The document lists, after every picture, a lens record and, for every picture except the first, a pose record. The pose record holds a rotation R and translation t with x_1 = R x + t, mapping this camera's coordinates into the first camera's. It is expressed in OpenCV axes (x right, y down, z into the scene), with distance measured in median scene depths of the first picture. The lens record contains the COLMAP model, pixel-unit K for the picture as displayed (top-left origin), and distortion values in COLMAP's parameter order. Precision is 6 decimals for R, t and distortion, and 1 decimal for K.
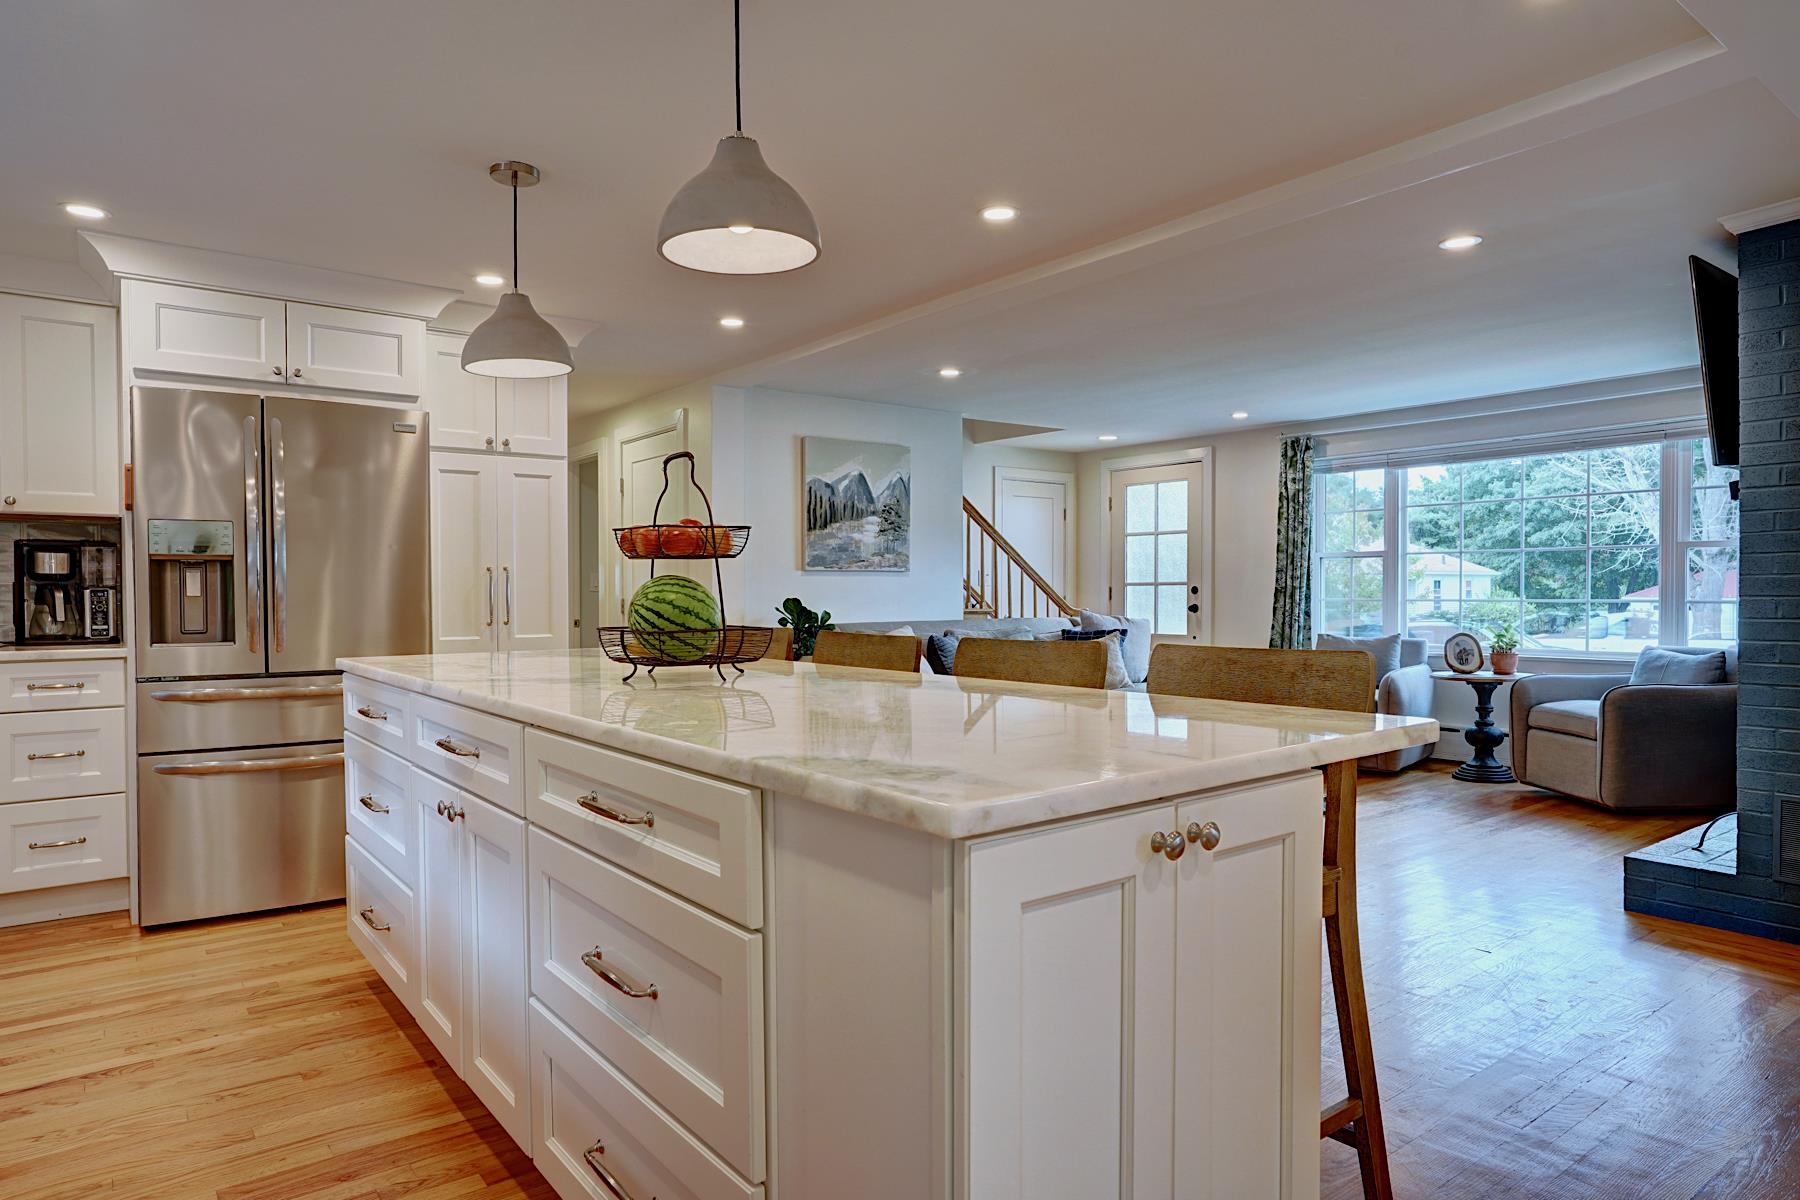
lens RADIAL K [[1074.6, 0, 897.3], [0, 1074.6, 603.0], [0, 0, 1]] dist [-0.002297, -0.000134]
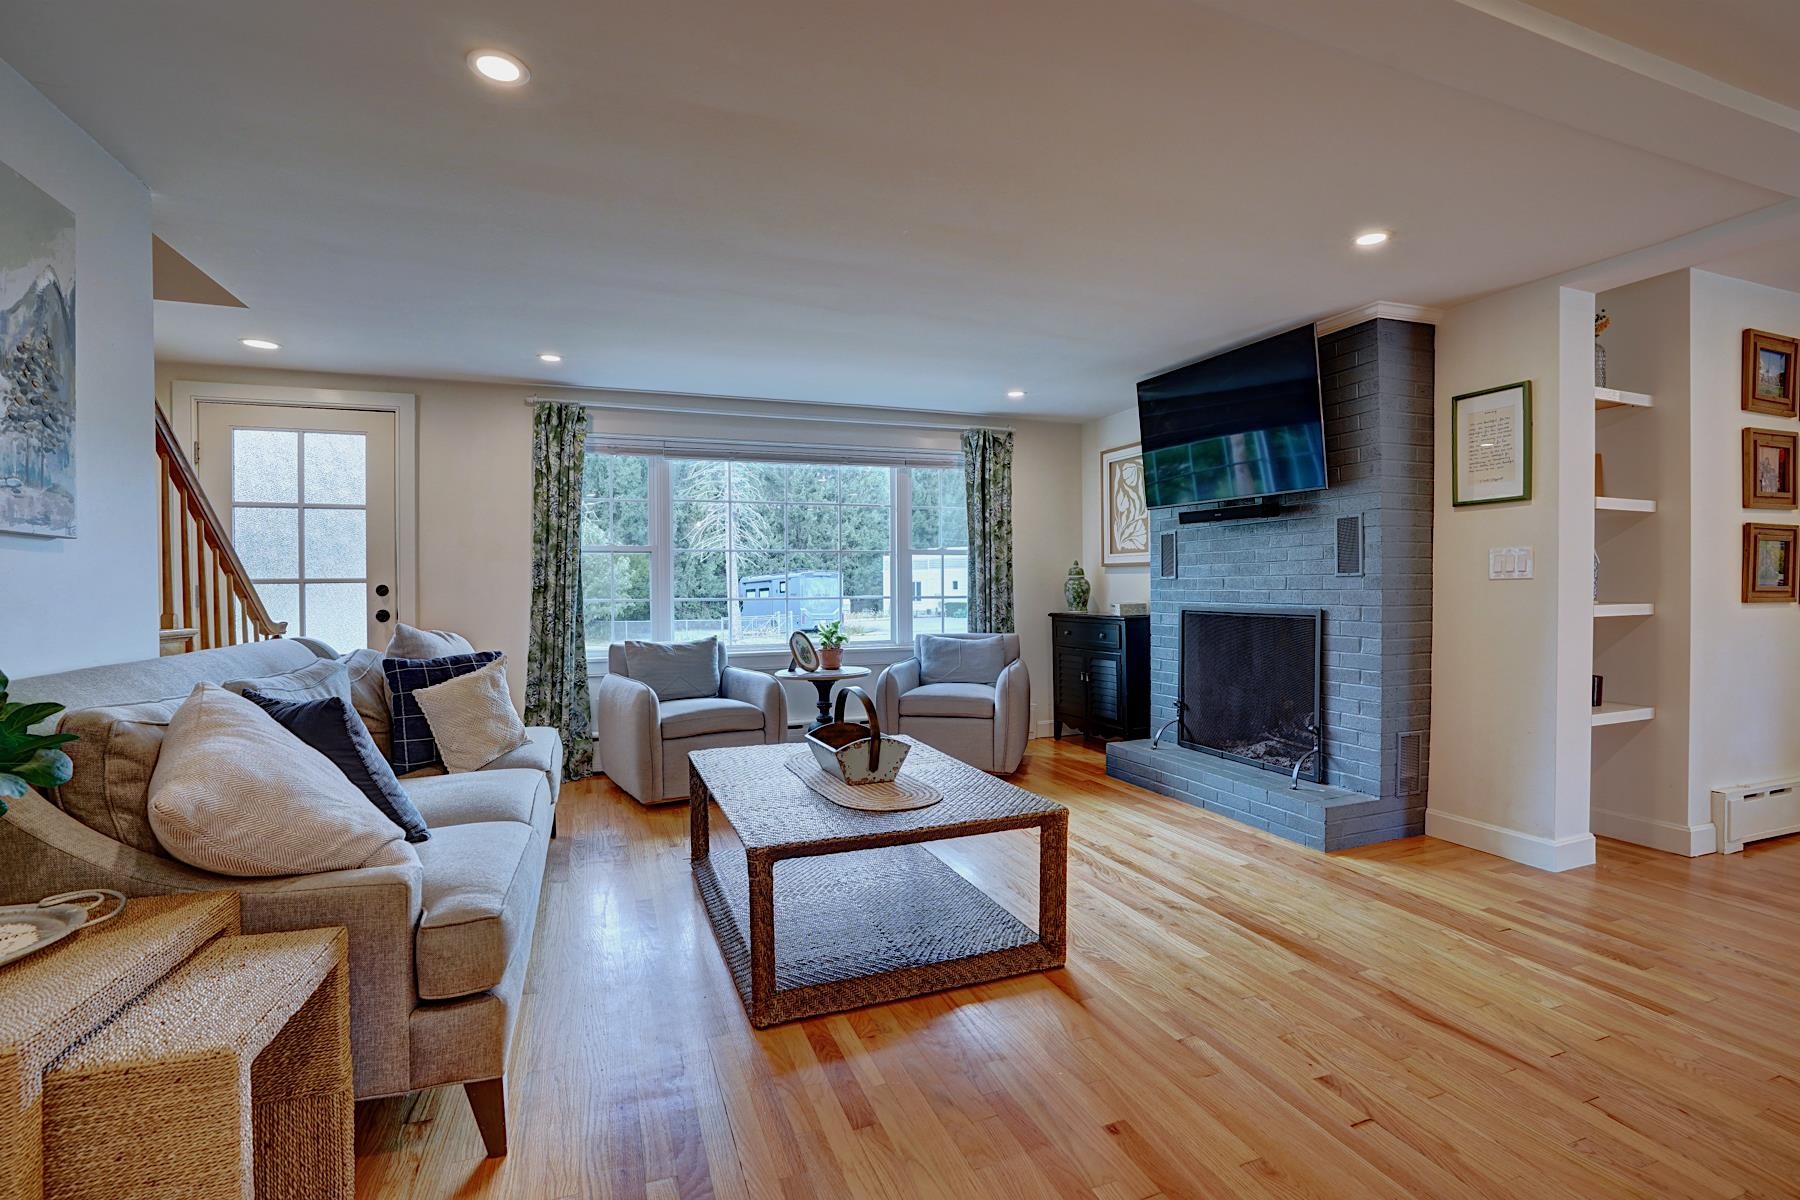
lens RADIAL K [[839.1, 0, 890.8], [0, 839.1, 589.6], [0, 0, 1]] dist [-0.005158, -0.000251]
pose [[0.317049, -0.001034, 0.948408, -0.155273], [0.016628, 0.999852, -0.004468, -0.004841], [-0.948263, 0.017186, 0.317020, 0.557433]]
